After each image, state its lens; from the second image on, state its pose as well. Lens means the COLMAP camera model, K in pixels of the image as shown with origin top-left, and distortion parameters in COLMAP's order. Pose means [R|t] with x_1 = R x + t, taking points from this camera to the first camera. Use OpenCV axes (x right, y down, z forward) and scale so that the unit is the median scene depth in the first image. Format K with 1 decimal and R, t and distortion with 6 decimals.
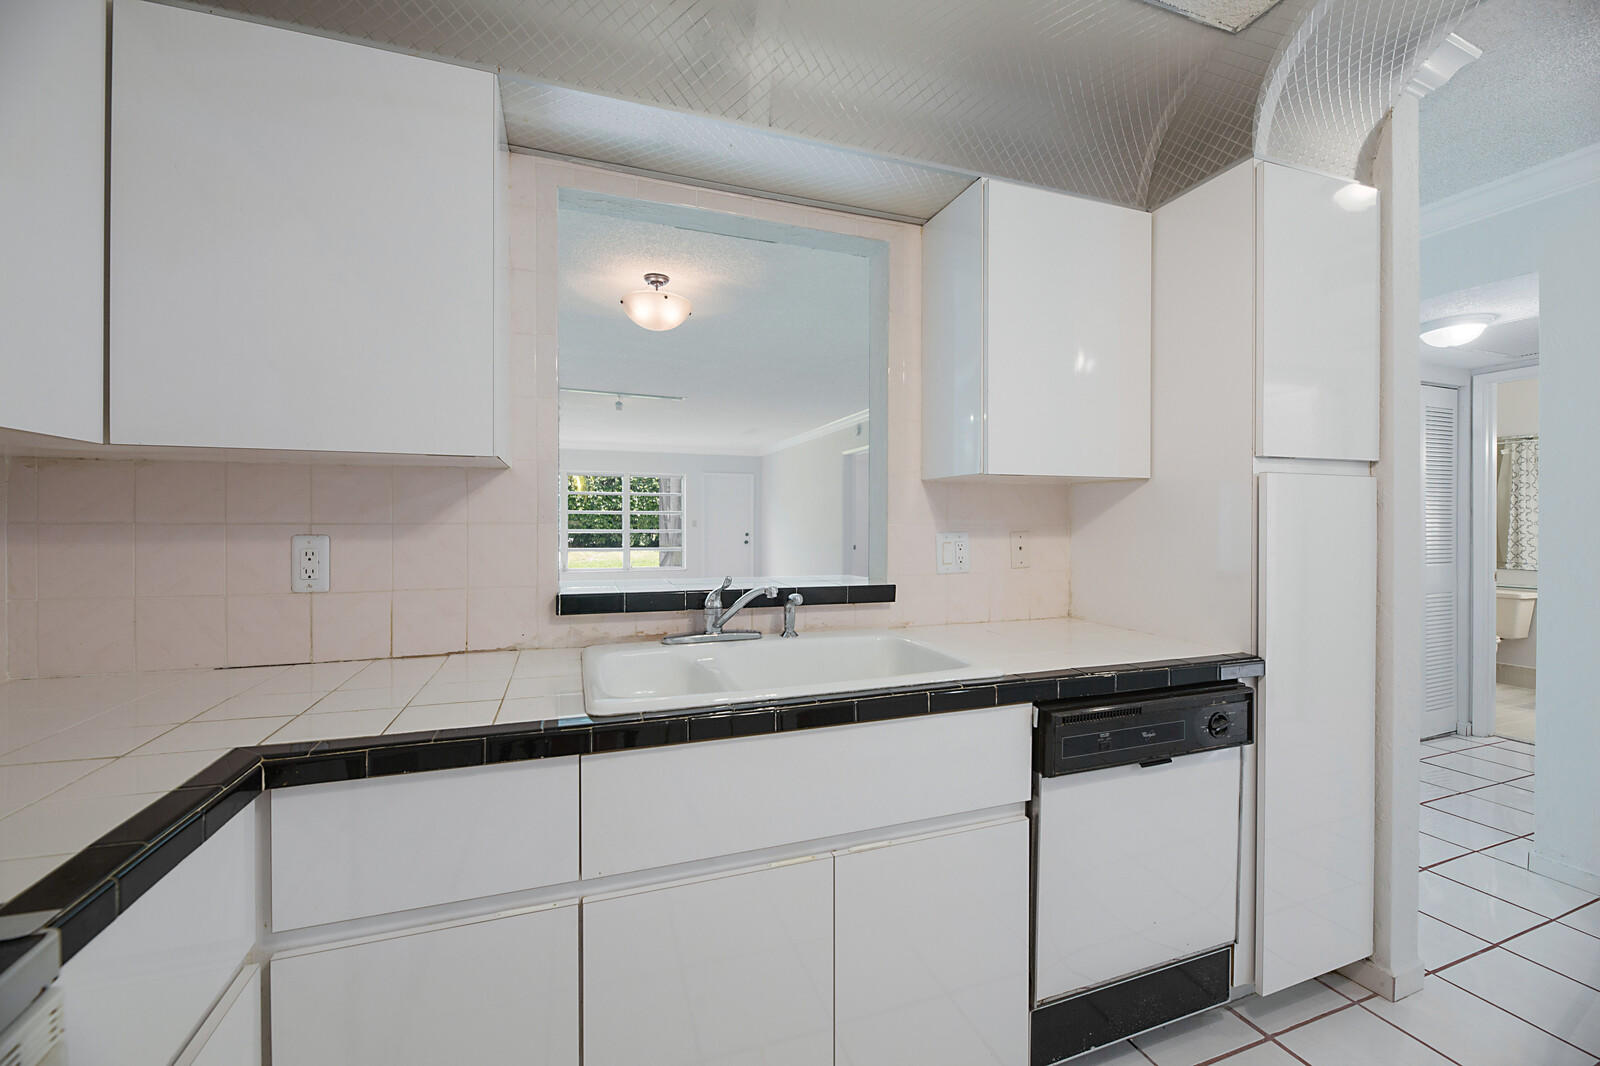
lens RADIAL K [[644.6, 0, 797.9], [0, 644.6, 529.2], [0, 0, 1]] dist [-0.006299, -0.001102]
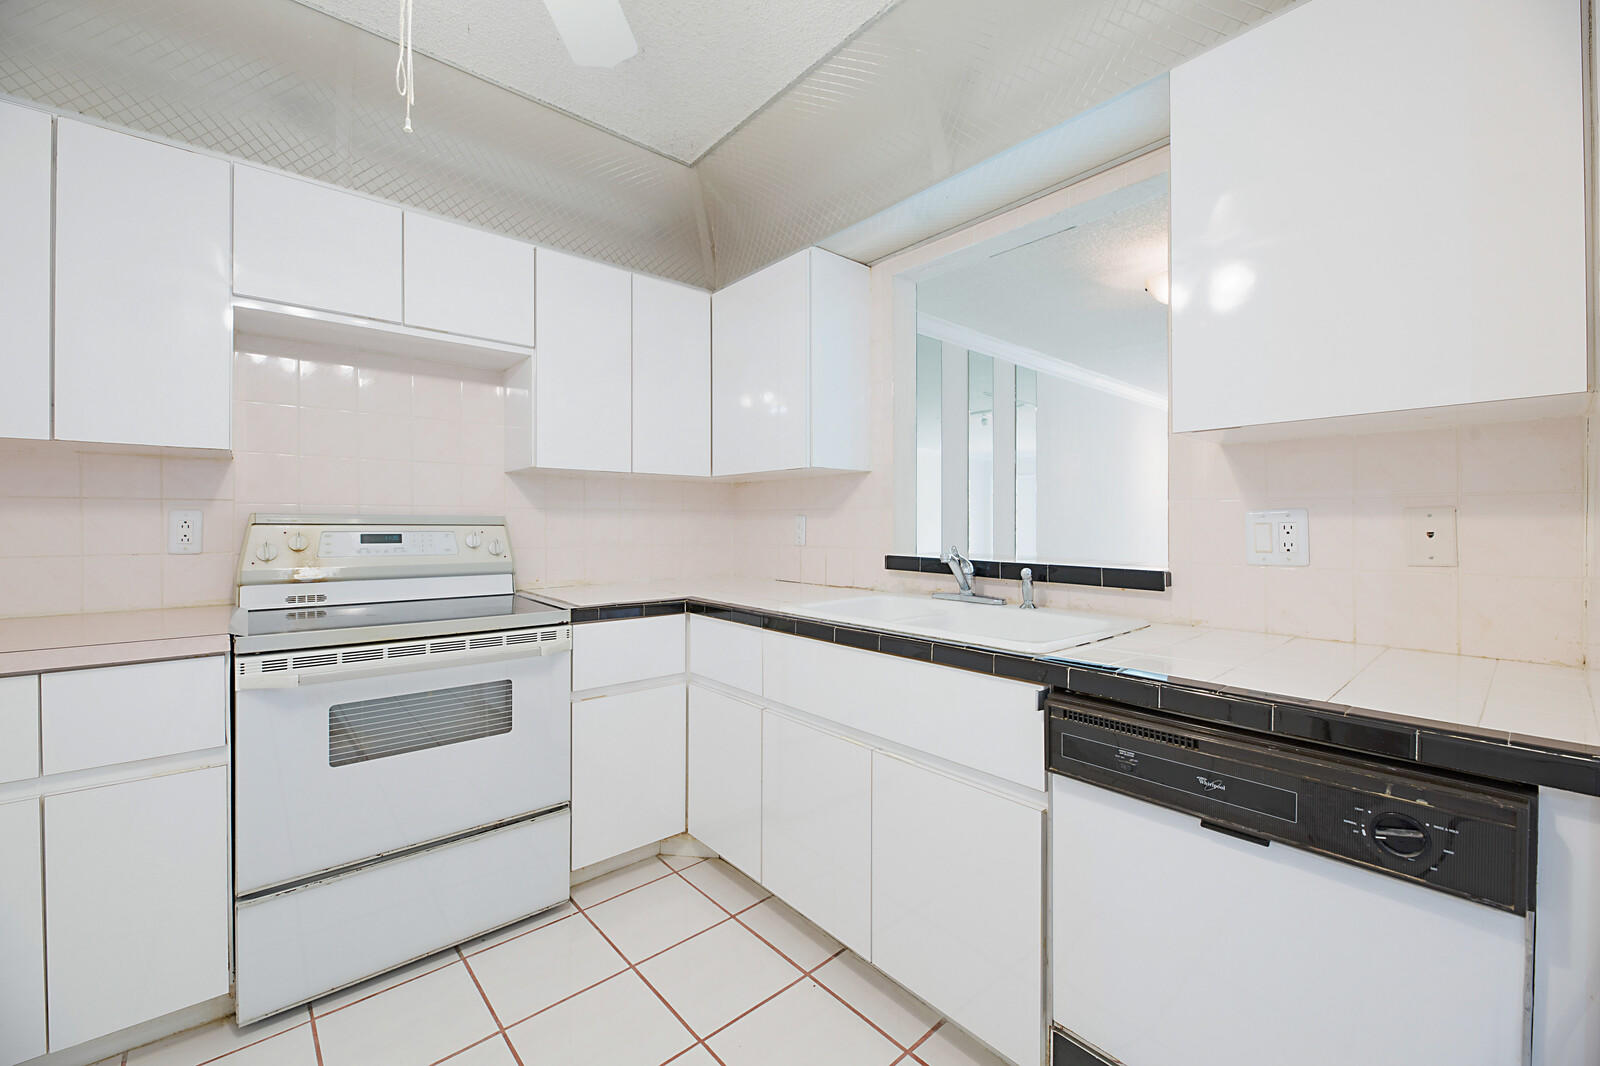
lens RADIAL K [[644.6, 0, 790.6], [0, 644.6, 529.7], [0, 0, 1]] dist [-0.006299, -0.001102]
pose [[0.344640, 0.008187, -0.938699, 0.202900], [-0.010153, 0.999936, 0.004993, 0.008197], [0.938680, 0.007810, 0.344701, 0.062666]]
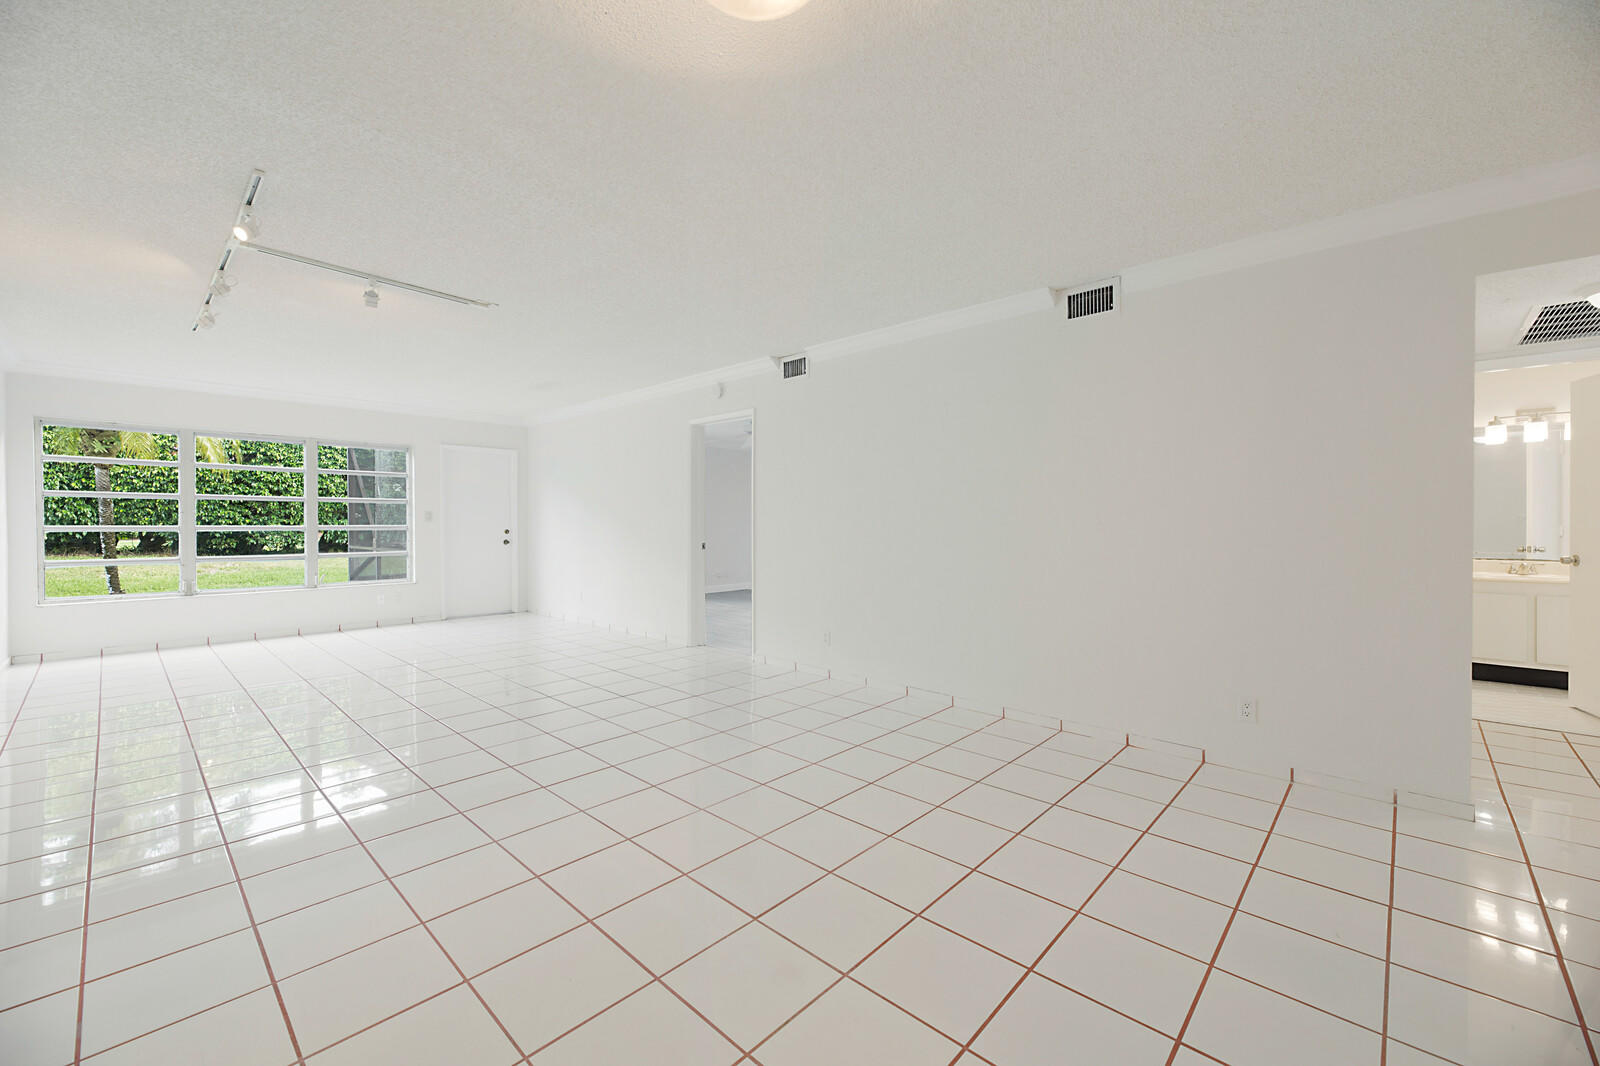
lens RADIAL K [[644.6, 0, 803.6], [0, 644.6, 529.1], [0, 0, 1]] dist [-0.006299, -0.001102]
pose [[0.890631, -0.006516, 0.454680, -0.164944], [0.004444, 0.999974, 0.005626, 0.004528], [-0.454705, -0.002990, 0.890637, 0.279713]]
